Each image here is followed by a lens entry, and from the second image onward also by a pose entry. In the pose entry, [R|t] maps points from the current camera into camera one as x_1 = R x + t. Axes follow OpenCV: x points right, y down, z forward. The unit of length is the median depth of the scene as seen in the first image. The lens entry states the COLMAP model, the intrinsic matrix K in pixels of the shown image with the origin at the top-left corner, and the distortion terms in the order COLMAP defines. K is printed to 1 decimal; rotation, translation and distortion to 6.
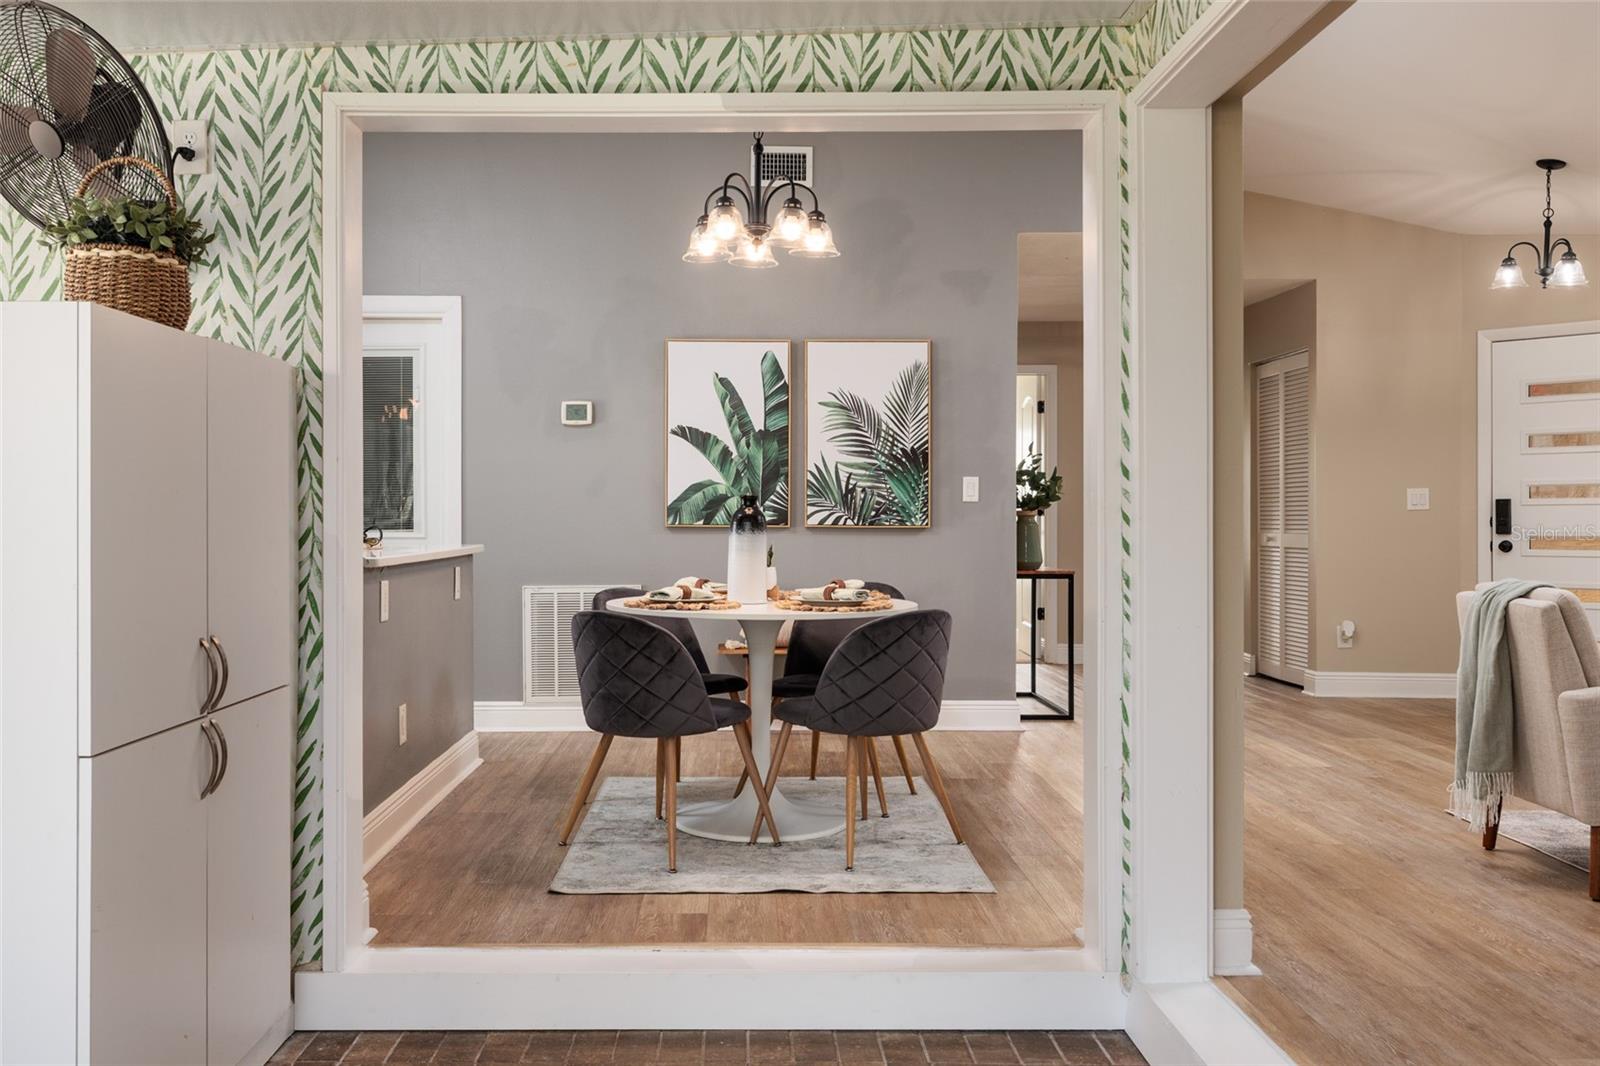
lens RADIAL K [[1403.6, 0, 738.7], [0, 1403.6, 511.9], [0, 0, 1]] dist [-0.002508, 0.001700]
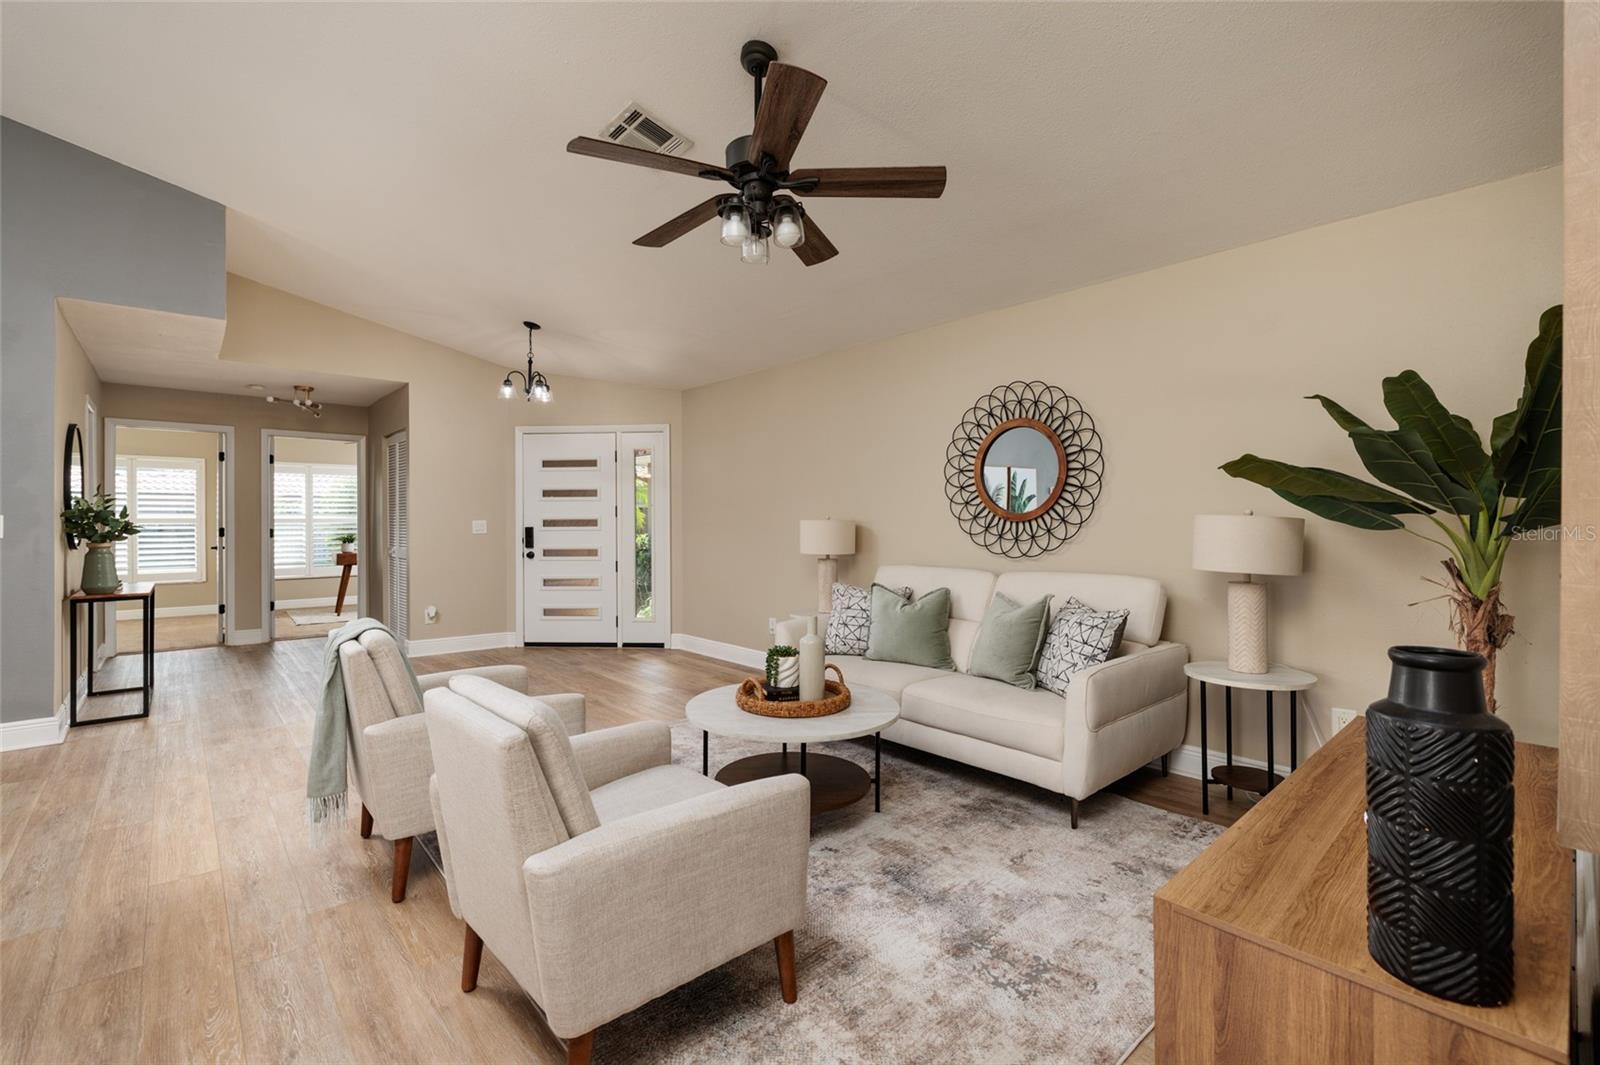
lens RADIAL K [[691.9, 0, 798.5], [0, 691.9, 523.9], [0, 0, 1]] dist [0.004703, 0.000454]
pose [[0.739894, -0.004441, 0.672708, 0.265380], [-0.001481, 0.999965, 0.008230, -0.024393], [-0.672721, -0.007086, 0.739862, 0.193734]]
